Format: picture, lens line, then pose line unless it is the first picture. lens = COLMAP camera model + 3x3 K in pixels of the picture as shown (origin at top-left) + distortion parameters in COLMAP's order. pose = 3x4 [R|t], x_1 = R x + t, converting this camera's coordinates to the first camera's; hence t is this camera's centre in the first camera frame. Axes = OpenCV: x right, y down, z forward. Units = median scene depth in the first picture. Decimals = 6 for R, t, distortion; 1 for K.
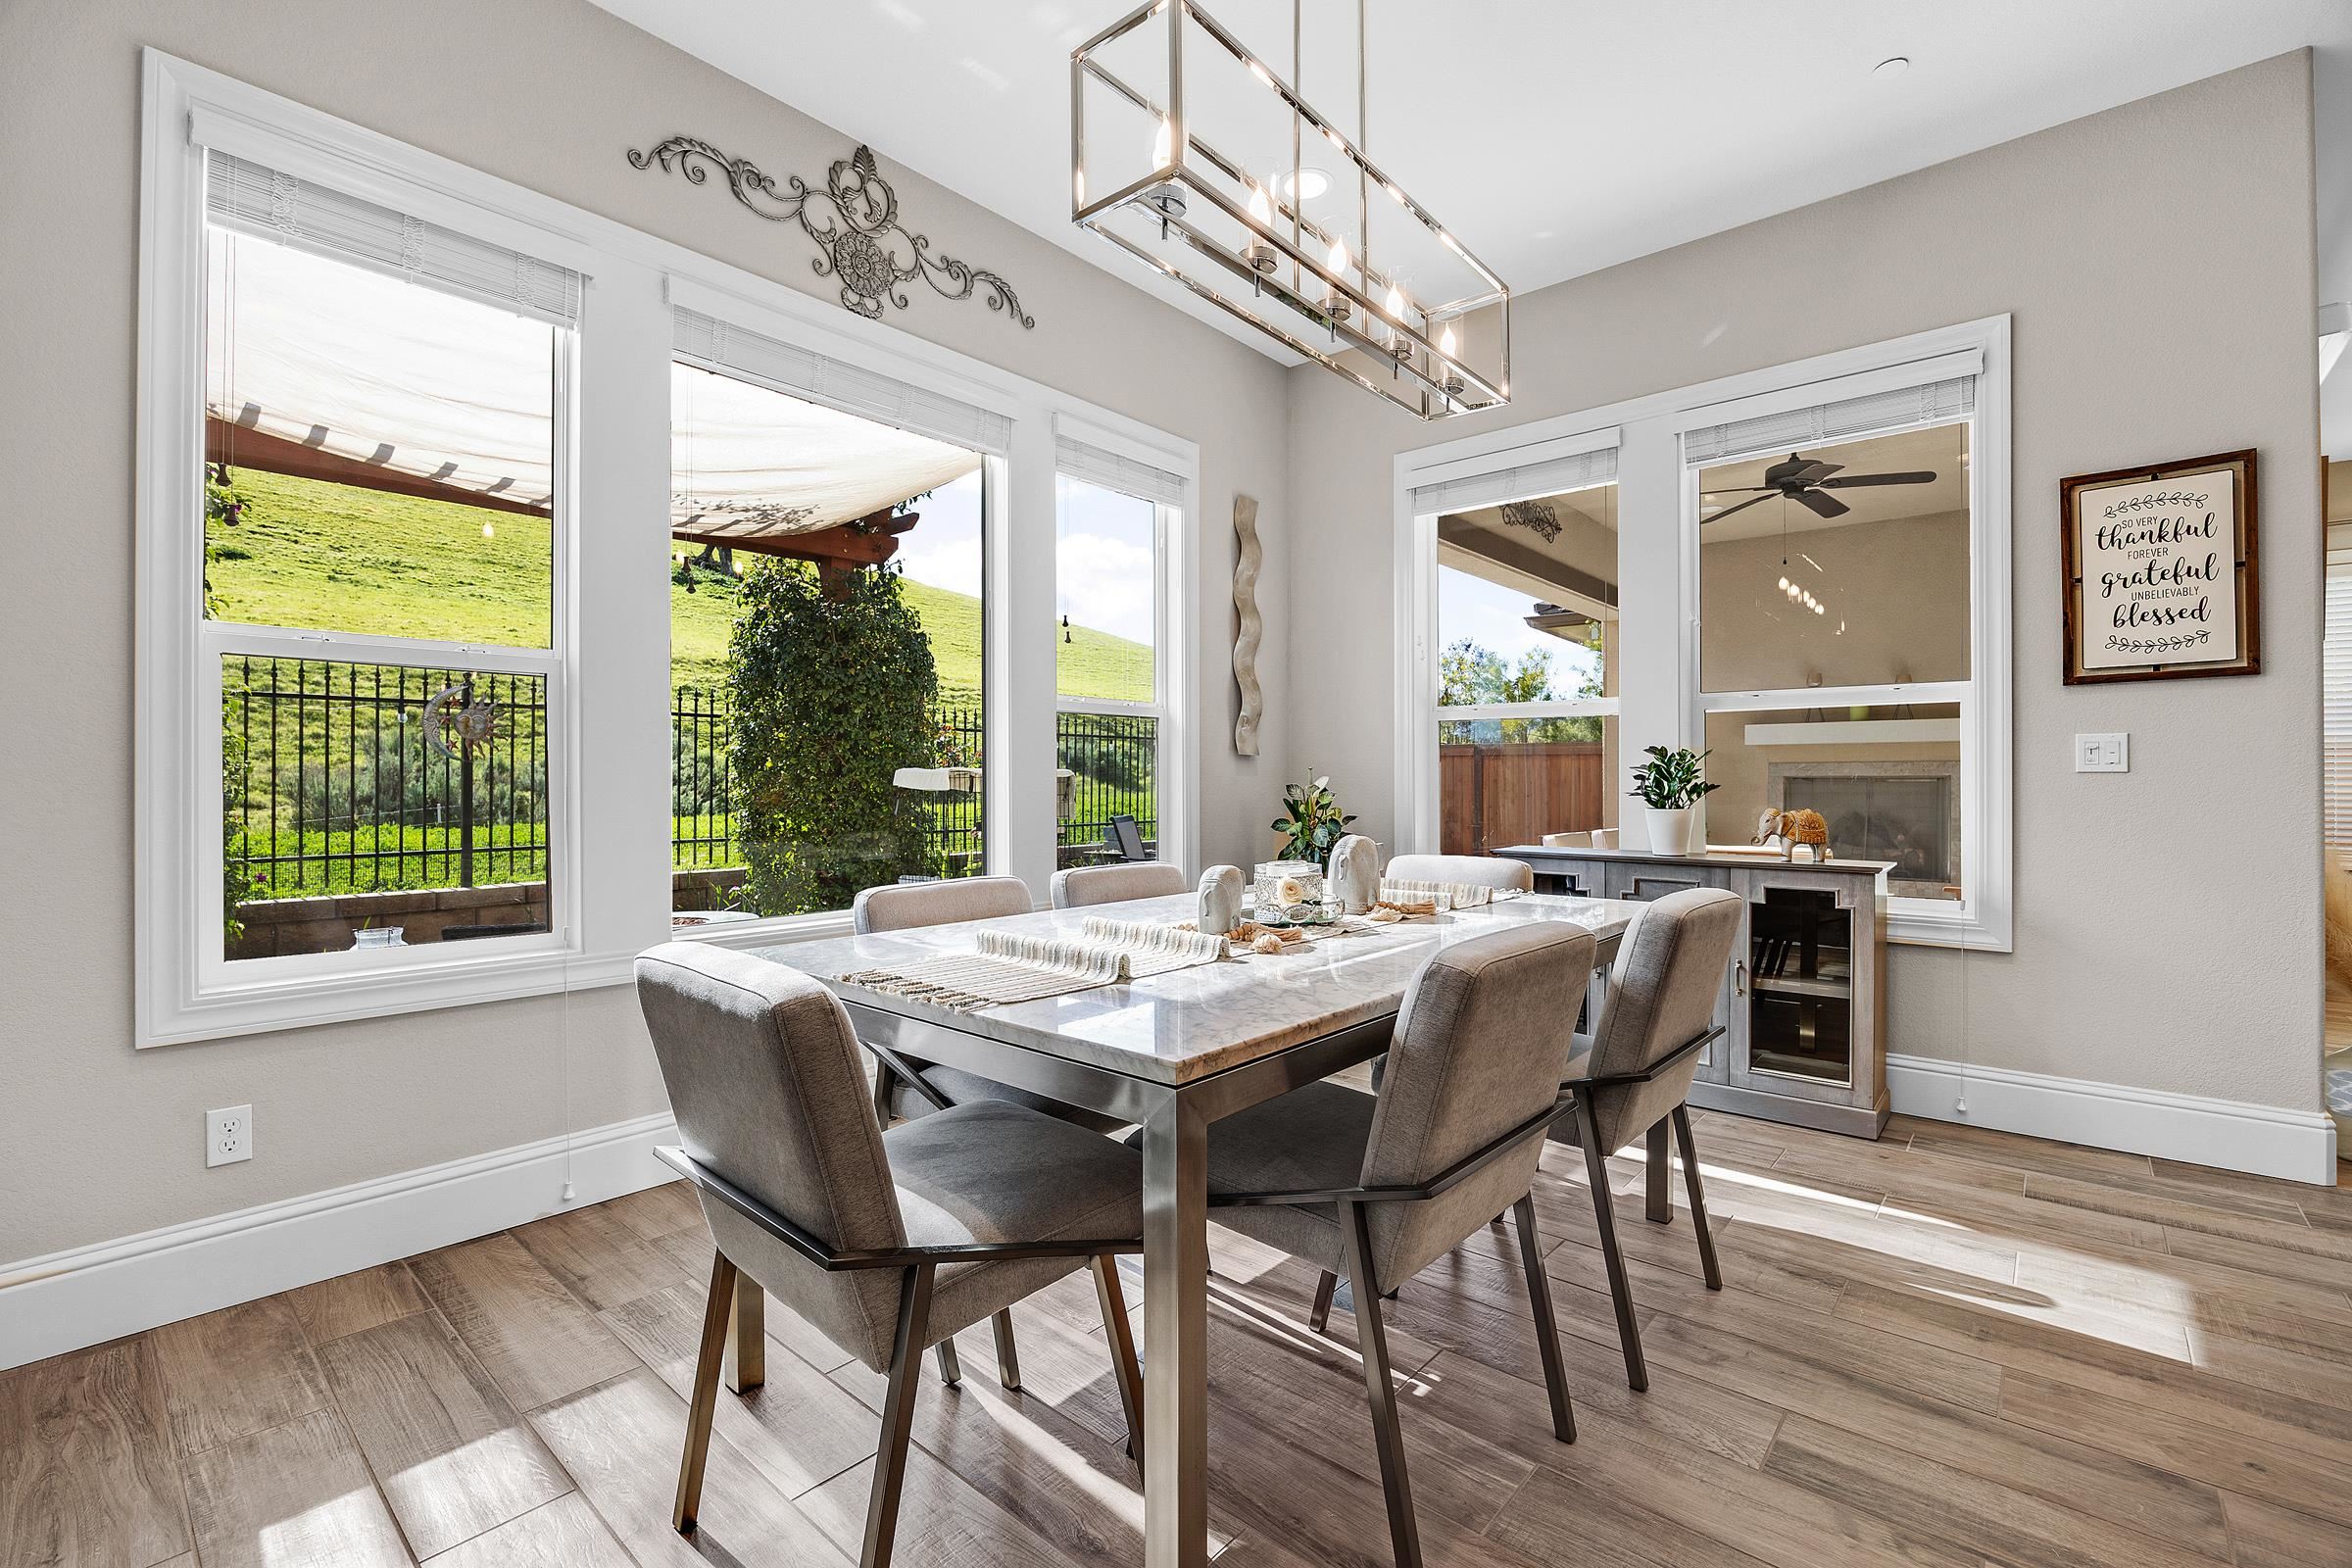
lens RADIAL K [[1027.7, 0, 1173.3], [0, 1027.7, 790.2], [0, 0, 1]] dist [-0.022751, -0.000140]
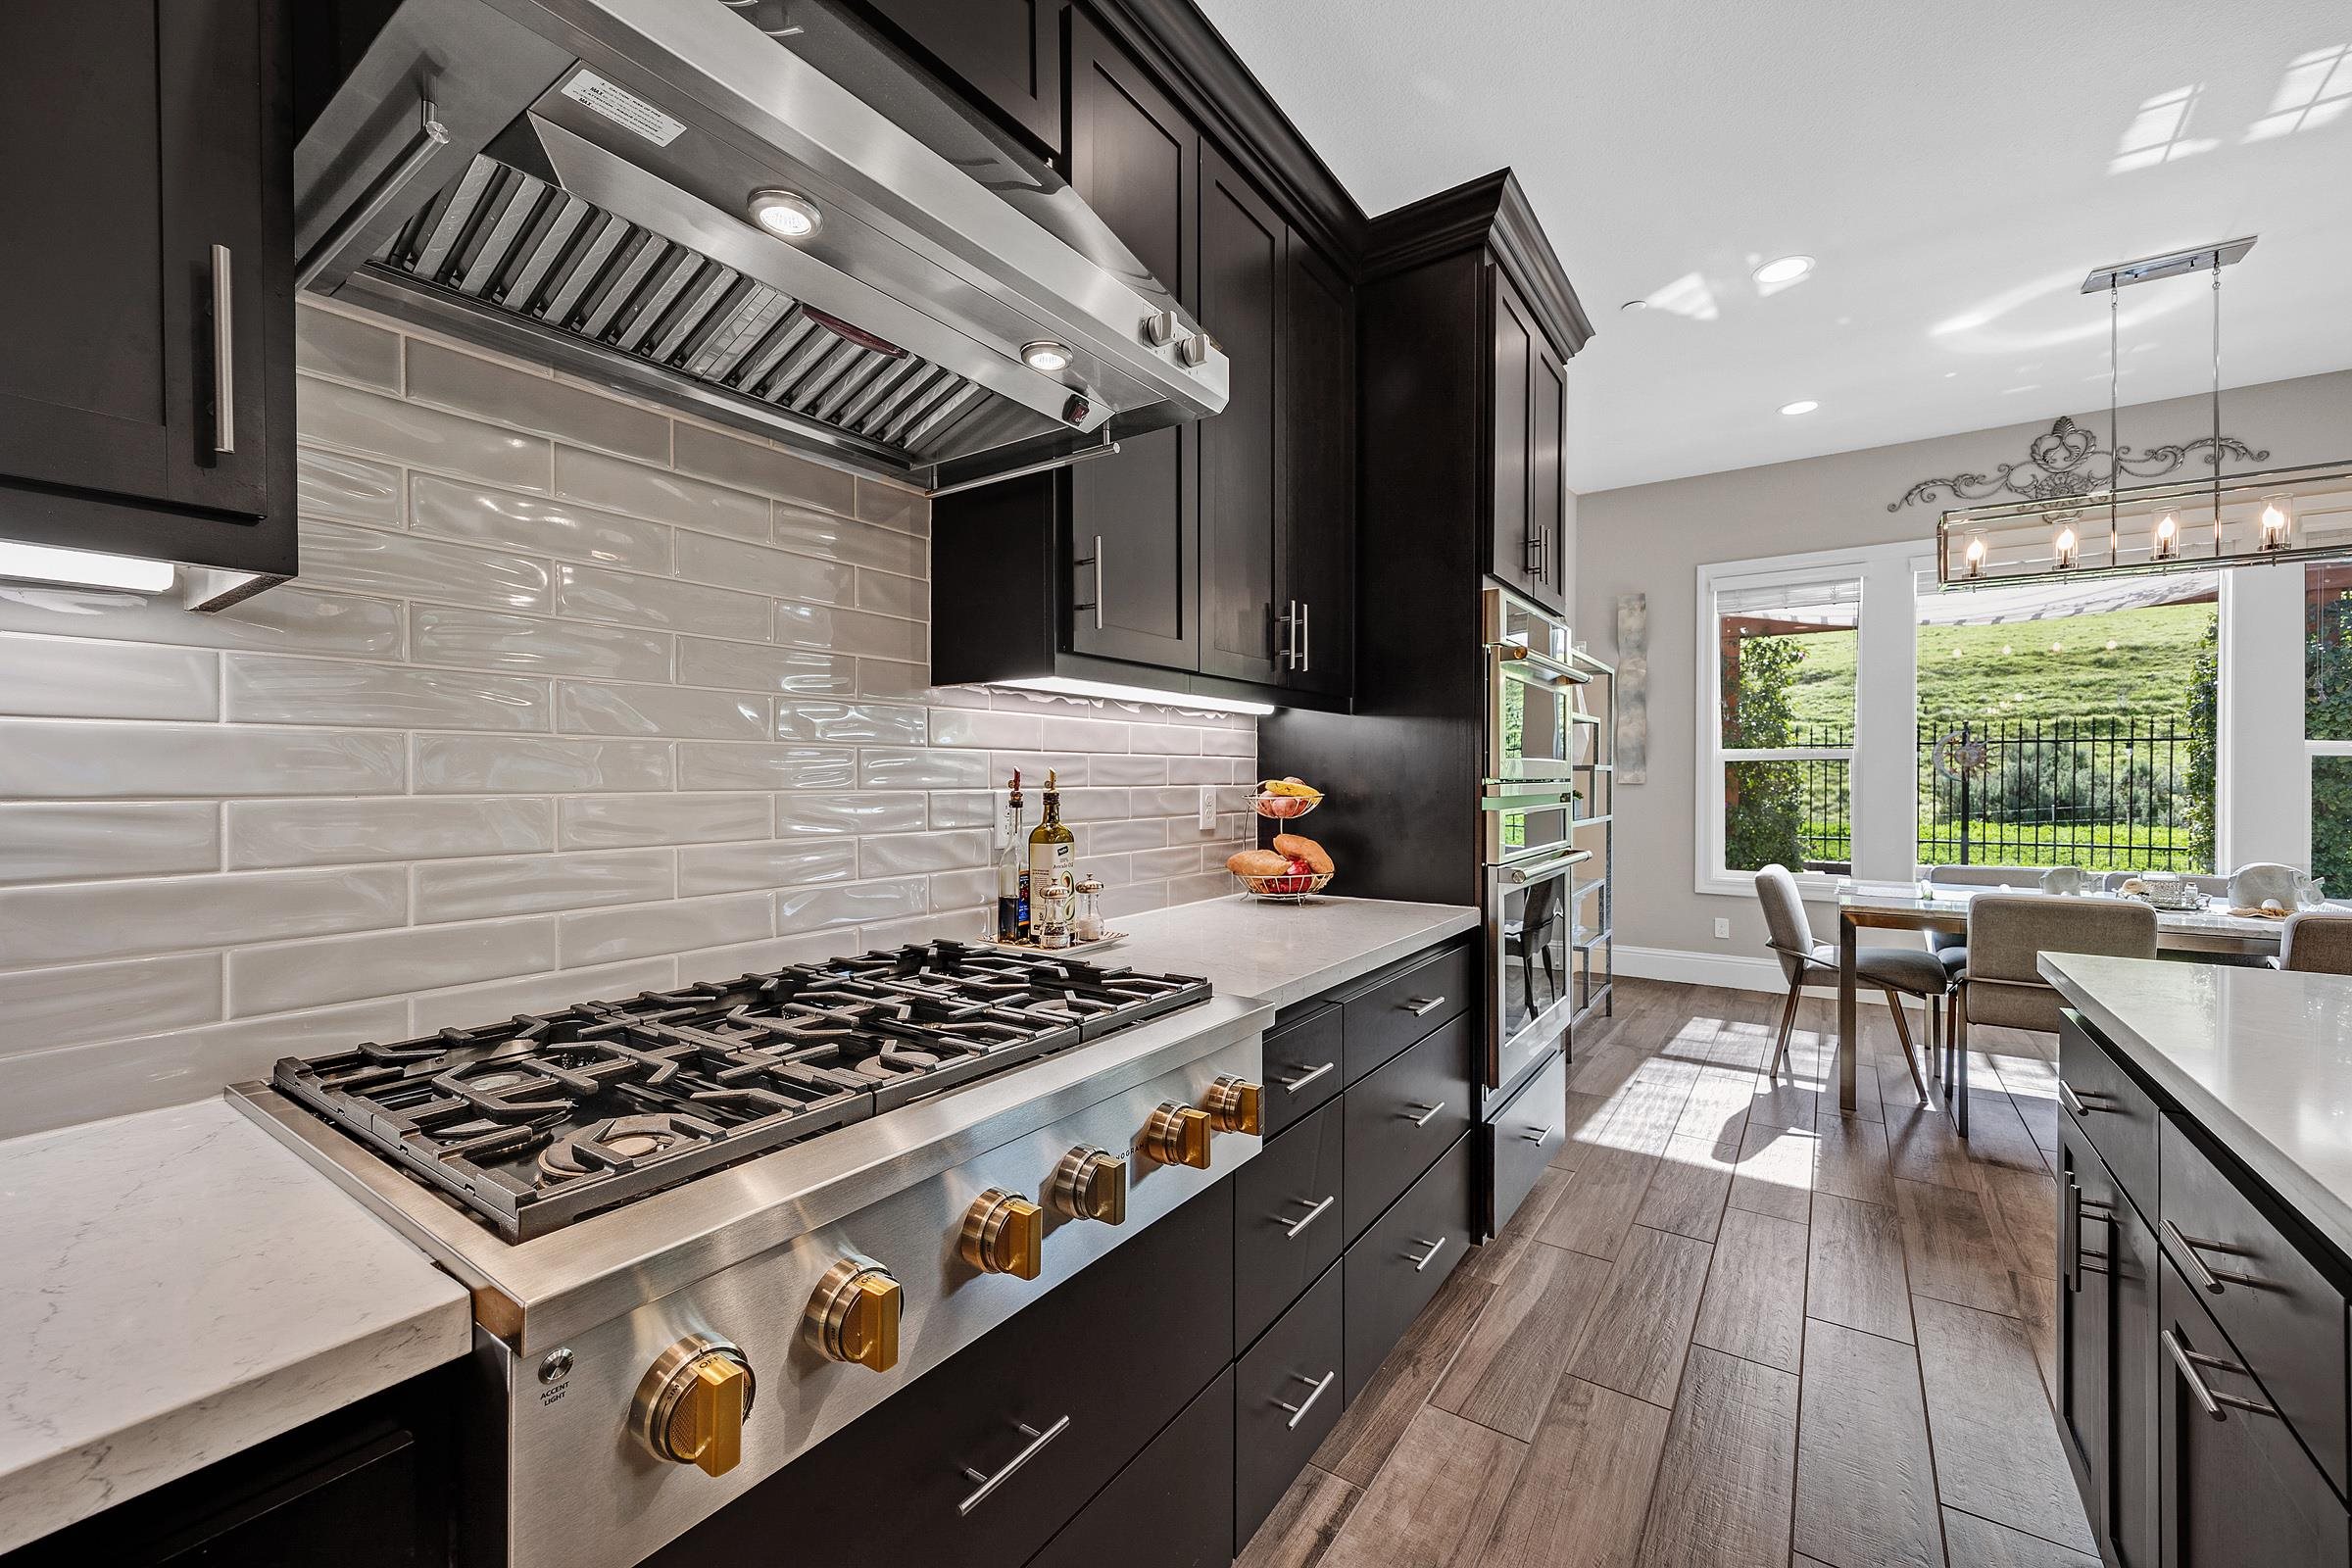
lens RADIAL K [[910.4, 0, 1188.3], [0, 910.4, 786.6], [0, 0, 1]] dist [-0.003498, 0.000145]
pose [[0.097788, 0.007782, -0.995177, 0.980662], [-0.002163, 0.999969, 0.007607, -0.056675], [0.995205, 0.001409, 0.097802, -0.506987]]
